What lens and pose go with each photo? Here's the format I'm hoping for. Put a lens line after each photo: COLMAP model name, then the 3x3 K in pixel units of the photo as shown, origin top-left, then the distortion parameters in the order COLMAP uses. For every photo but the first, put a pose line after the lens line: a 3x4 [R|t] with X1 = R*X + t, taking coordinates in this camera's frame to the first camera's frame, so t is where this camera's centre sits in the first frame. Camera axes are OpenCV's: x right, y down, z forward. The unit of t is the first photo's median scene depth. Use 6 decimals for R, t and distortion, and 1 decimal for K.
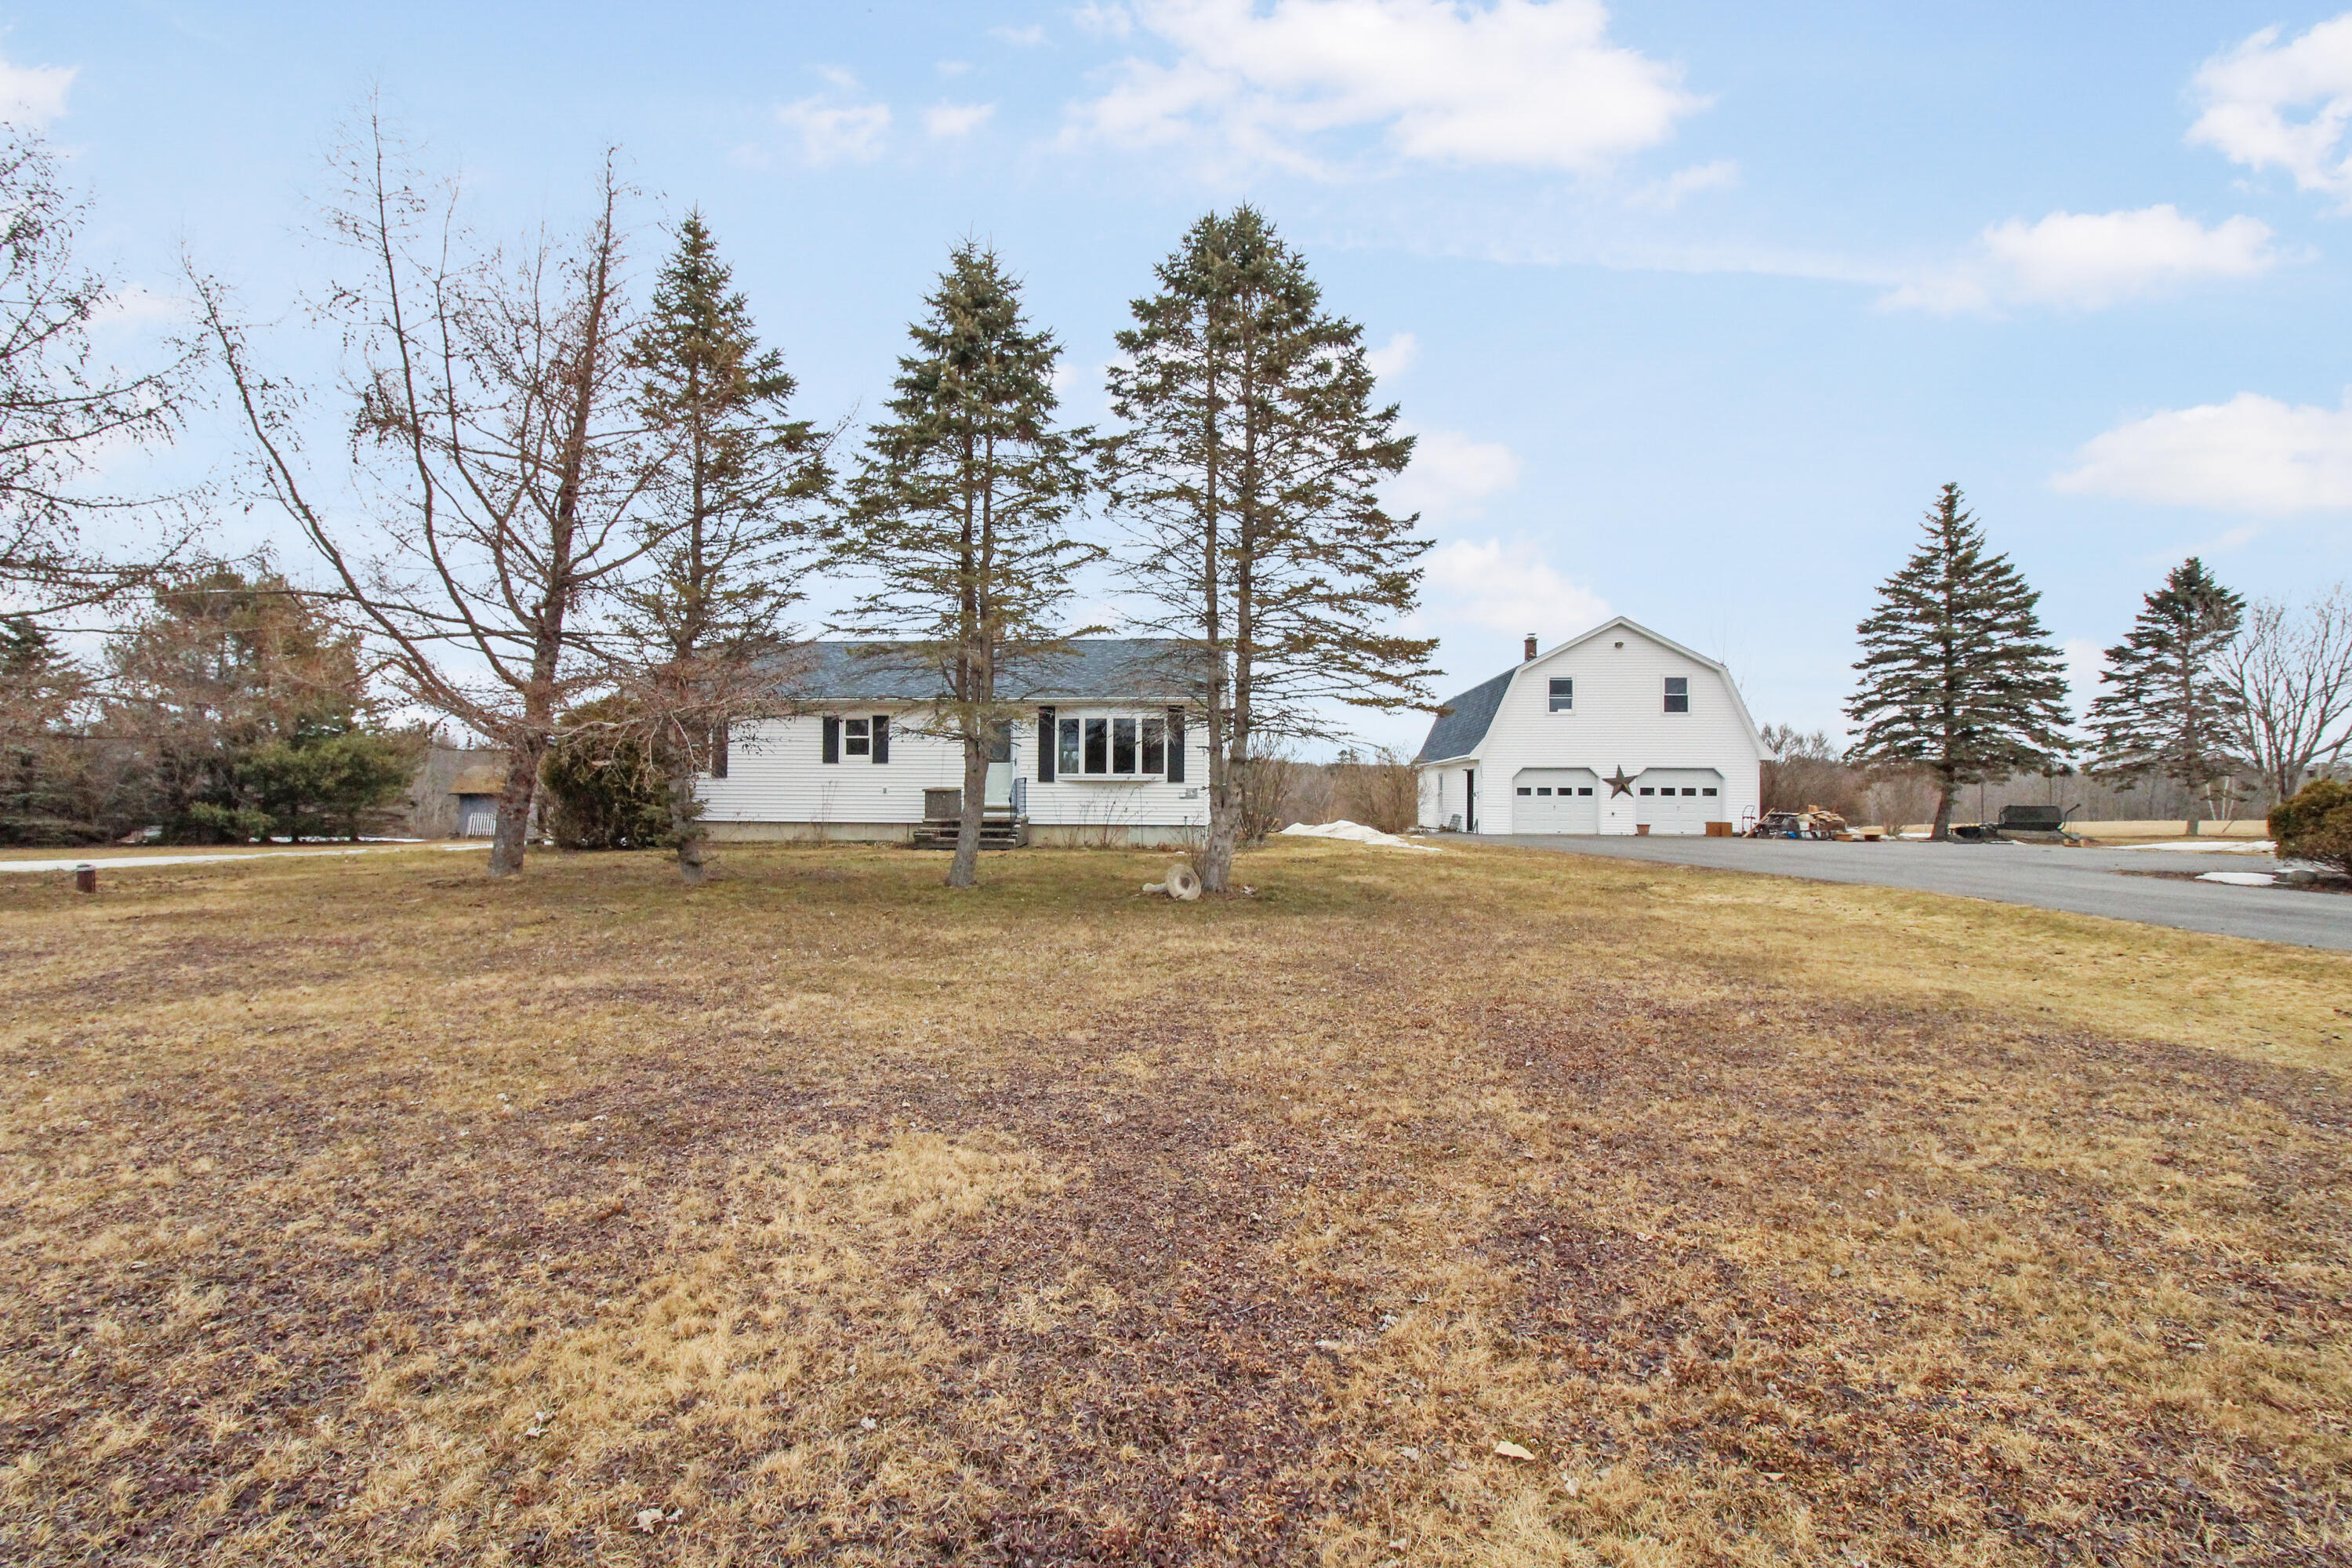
lens RADIAL K [[1051.7, 0, 1173.9], [0, 1051.7, 779.3], [0, 0, 1]] dist [-0.003500, -0.000861]
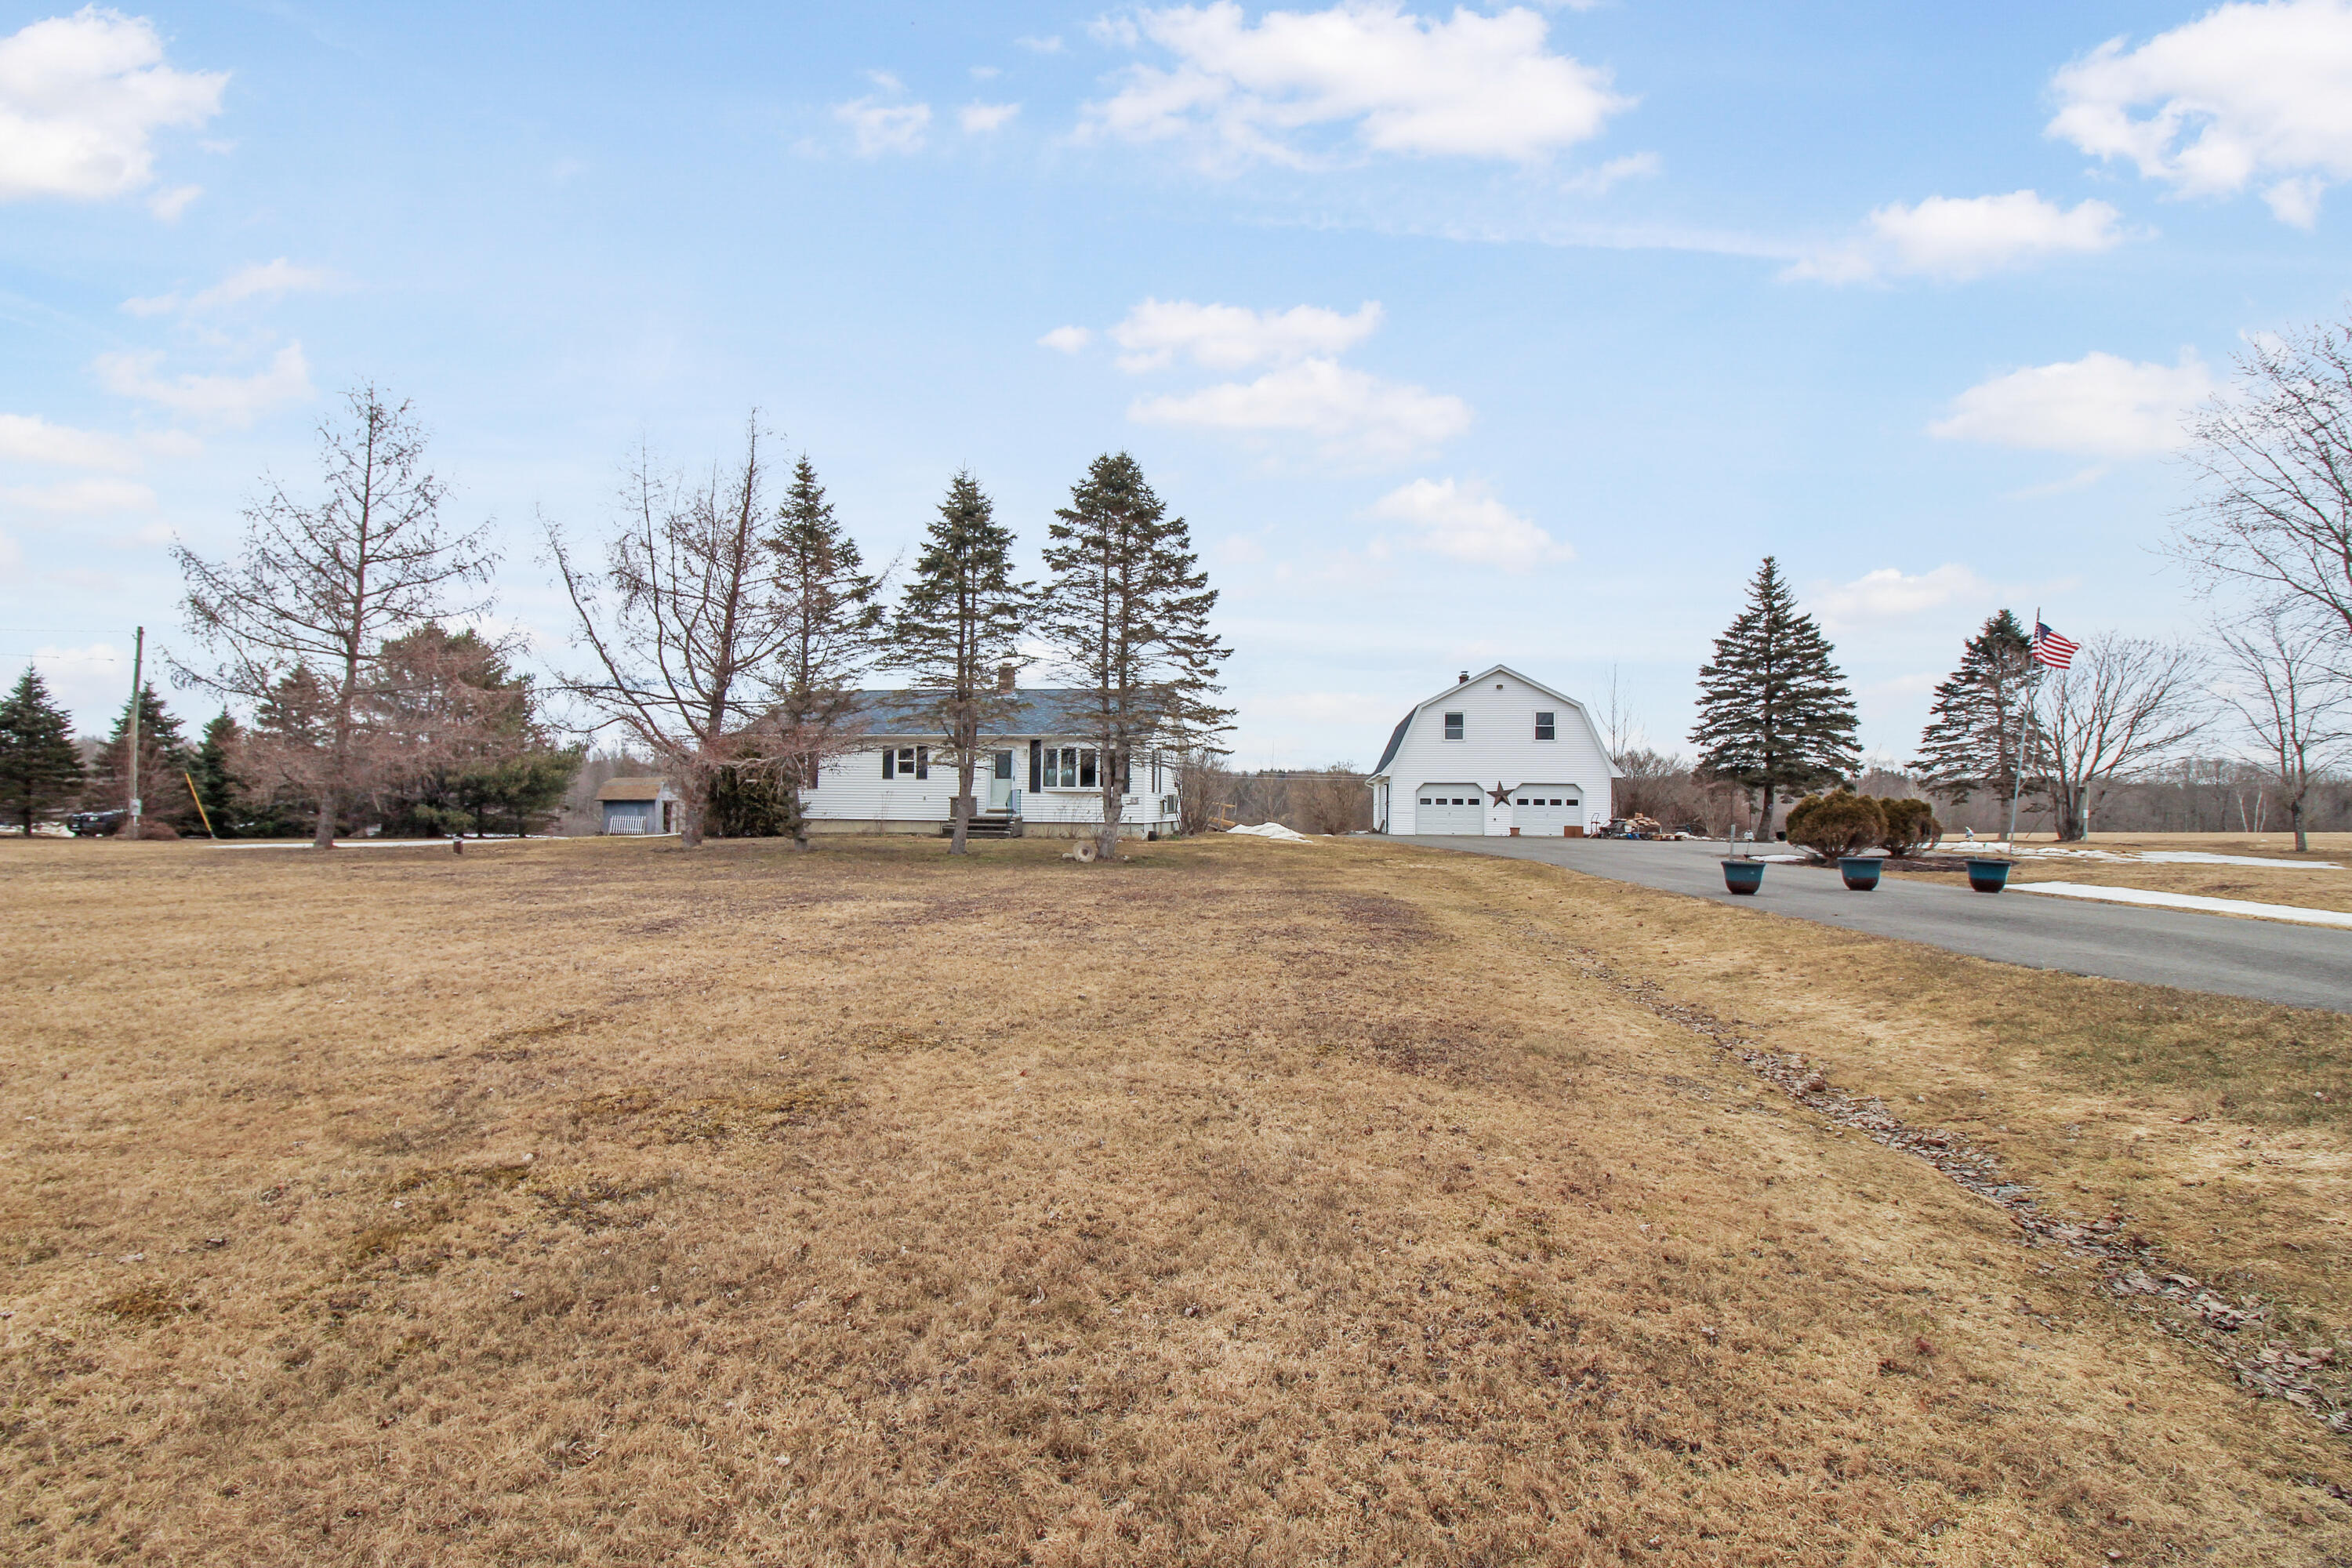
lens RADIAL K [[1051.7, 0, 1178.1], [0, 1051.7, 788.4], [0, 0, 1]] dist [-0.003500, -0.000861]
pose [[0.998025, 0.003918, -0.062702, 0.163502], [-0.004013, 0.999991, -0.001385, -0.001771], [0.062696, 0.001634, 0.998031, -0.421019]]
